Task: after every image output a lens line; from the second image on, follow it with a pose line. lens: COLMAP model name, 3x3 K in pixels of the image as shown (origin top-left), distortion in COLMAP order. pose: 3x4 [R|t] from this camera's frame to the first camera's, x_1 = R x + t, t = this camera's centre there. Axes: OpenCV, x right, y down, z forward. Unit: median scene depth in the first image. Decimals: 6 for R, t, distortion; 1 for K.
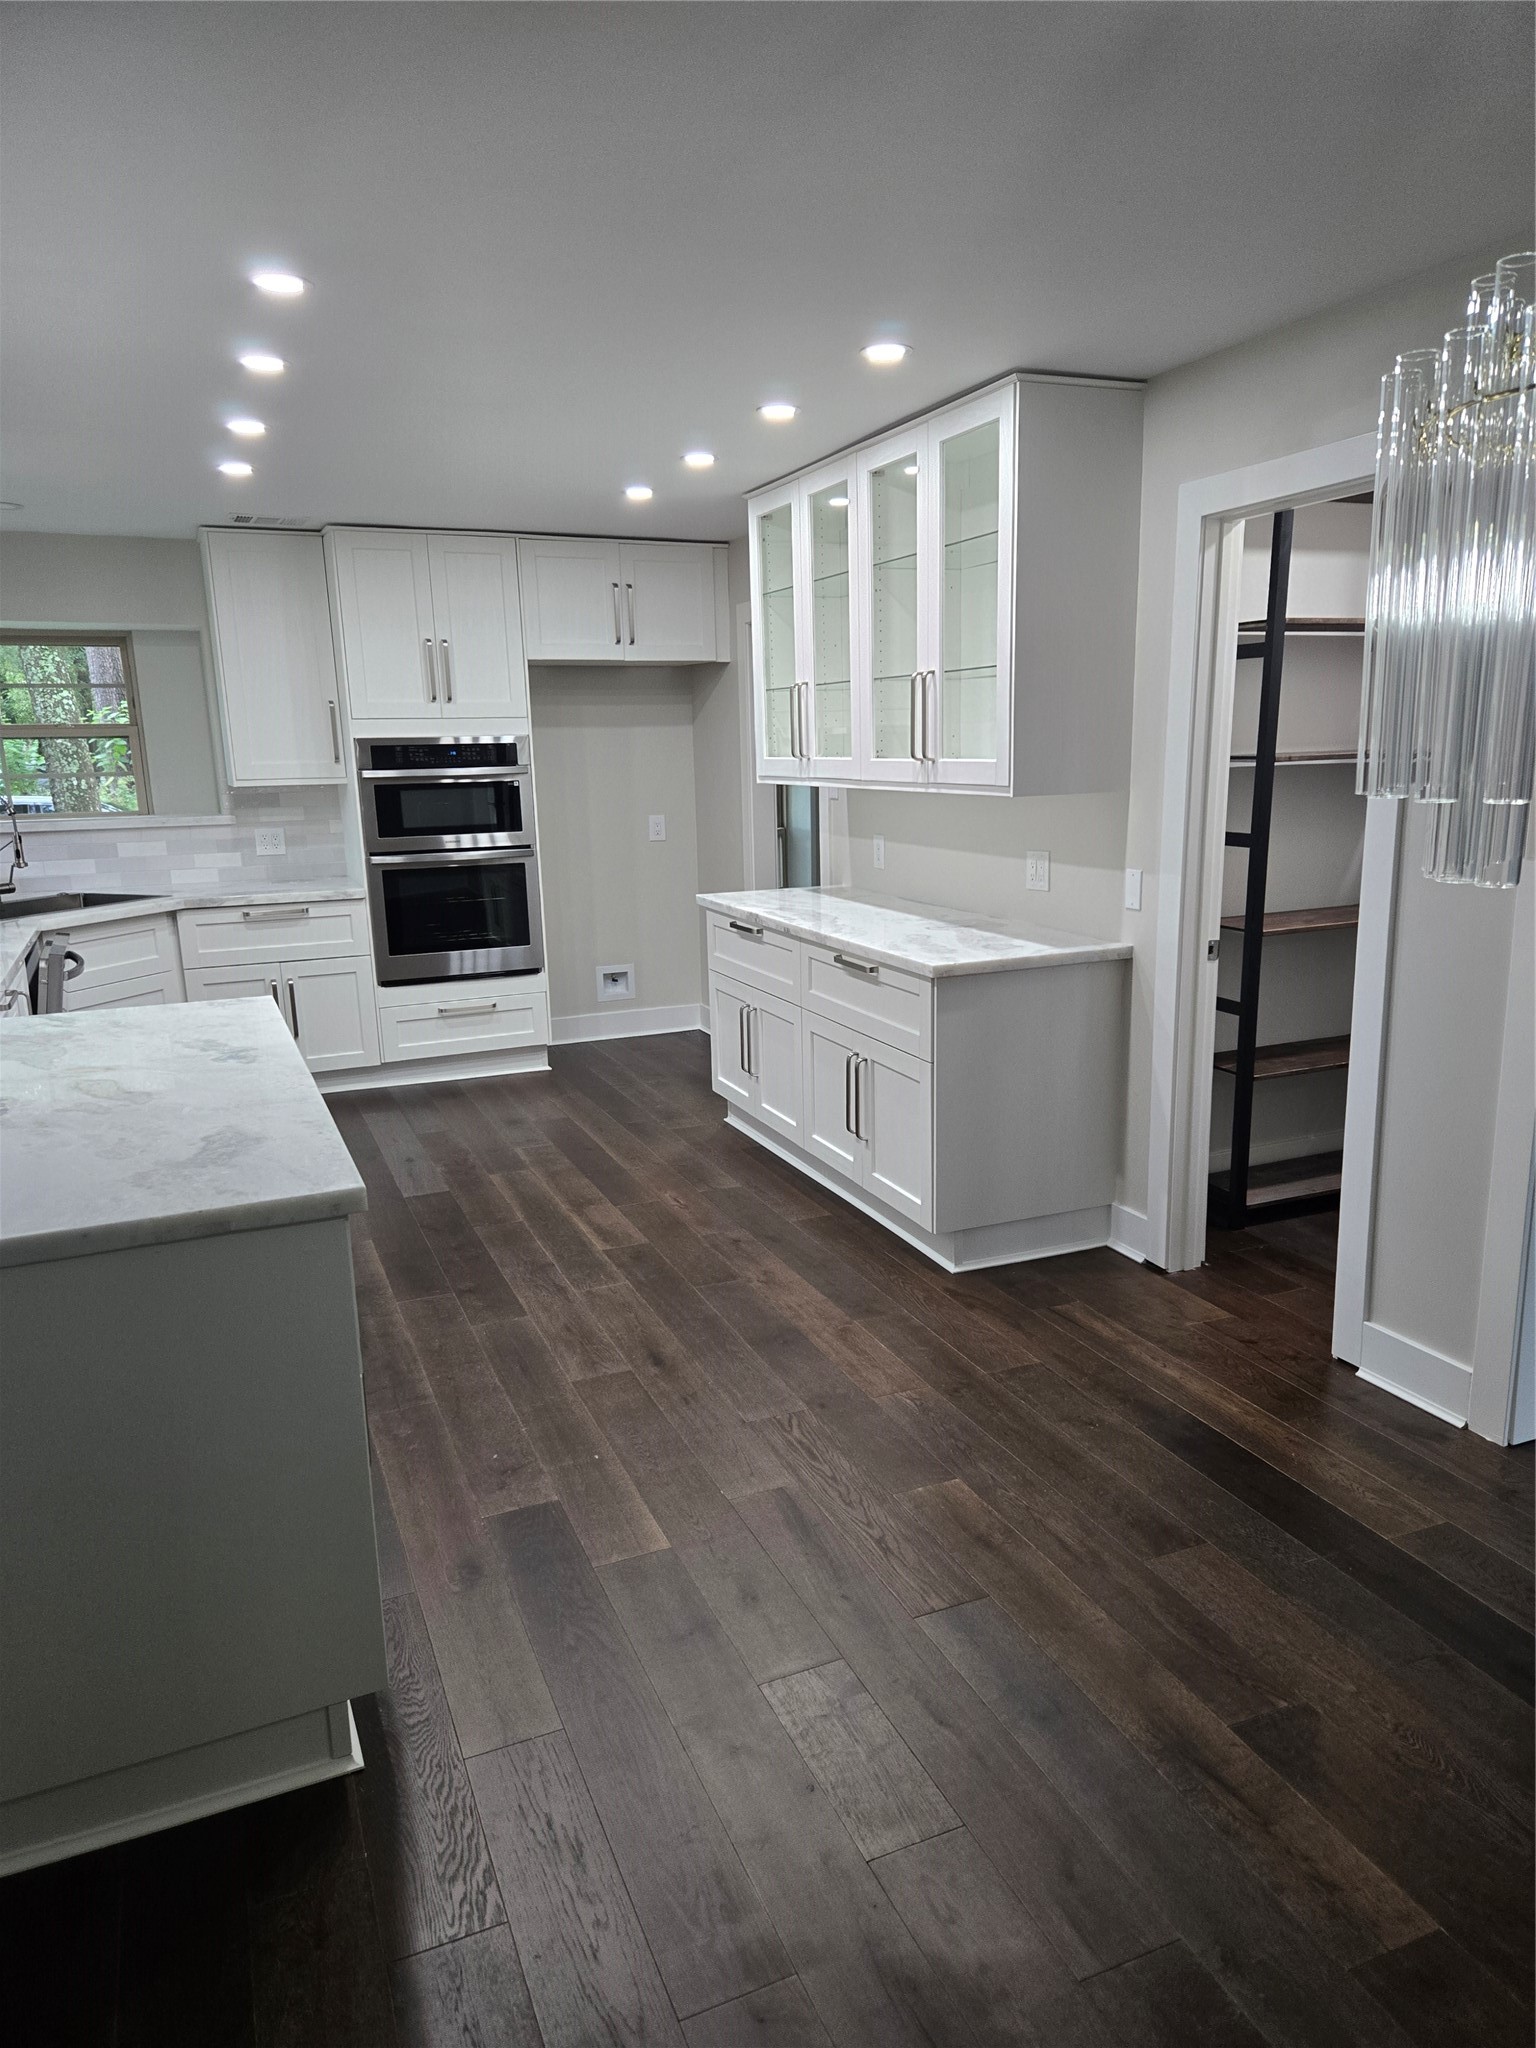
lens RADIAL K [[1336.0, 0, 768.0], [0, 1336.0, 1024.0], [0, 0, 1]] dist [0.076305, -0.080053]
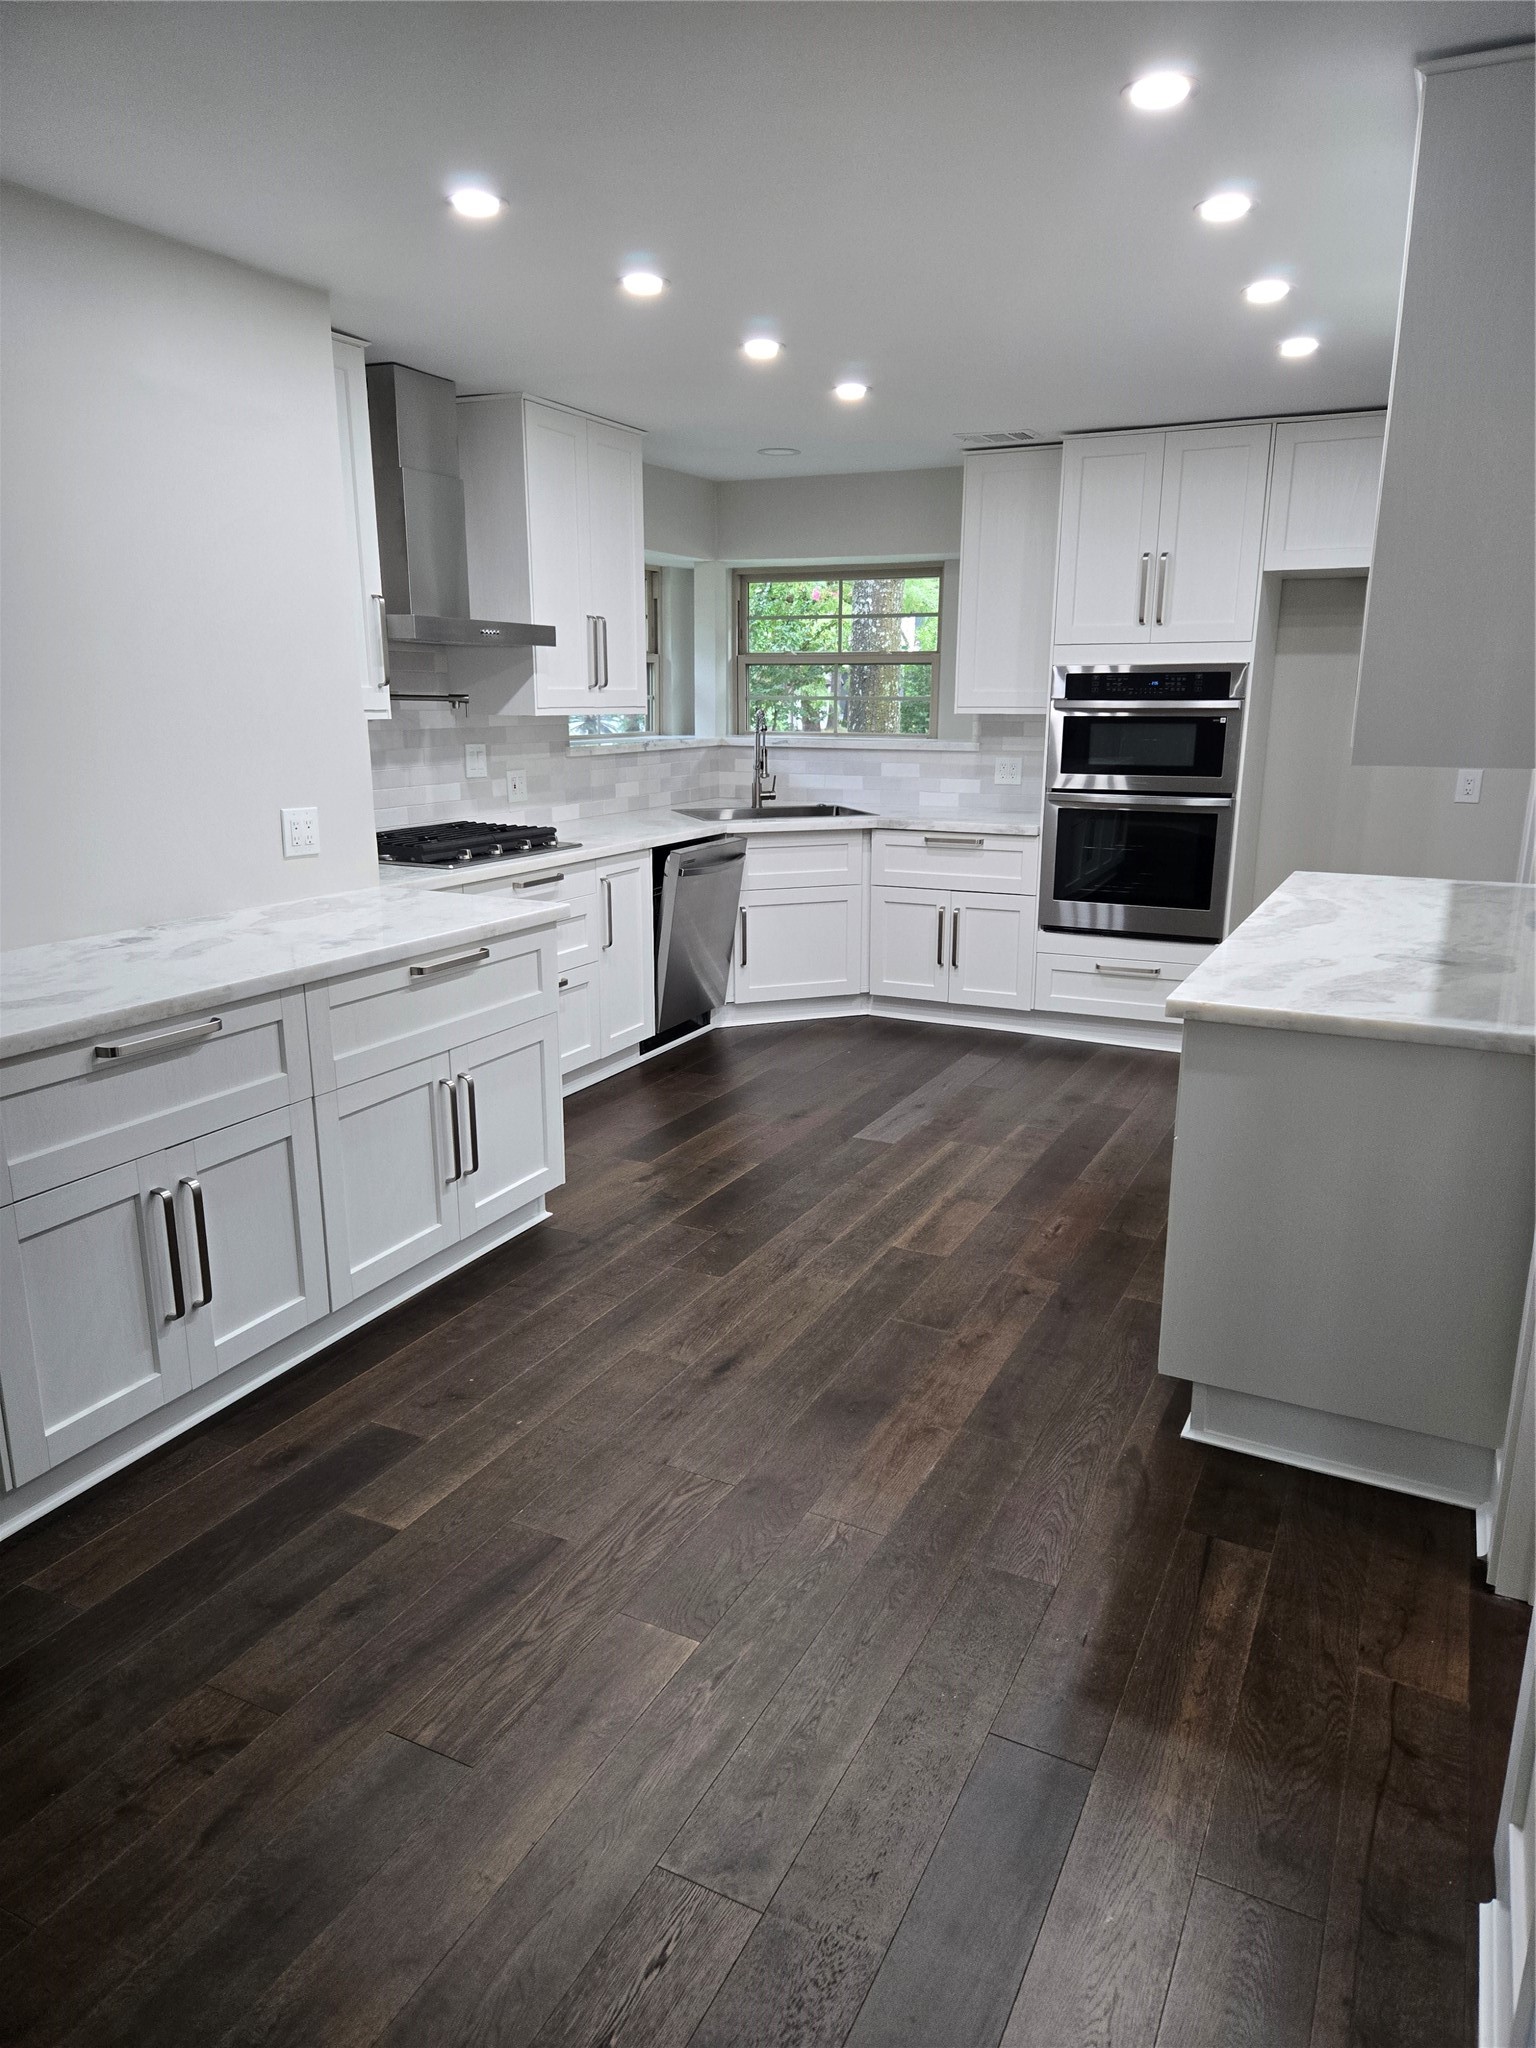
lens RADIAL K [[1336.0, 0, 768.0], [0, 1336.0, 1024.0], [0, 0, 1]] dist [0.076305, -0.080053]
pose [[0.658980, 0.207927, -0.722850, 0.306901], [-0.171352, 0.977261, 0.124897, -0.051801], [0.732383, 0.041557, 0.679624, 0.230015]]
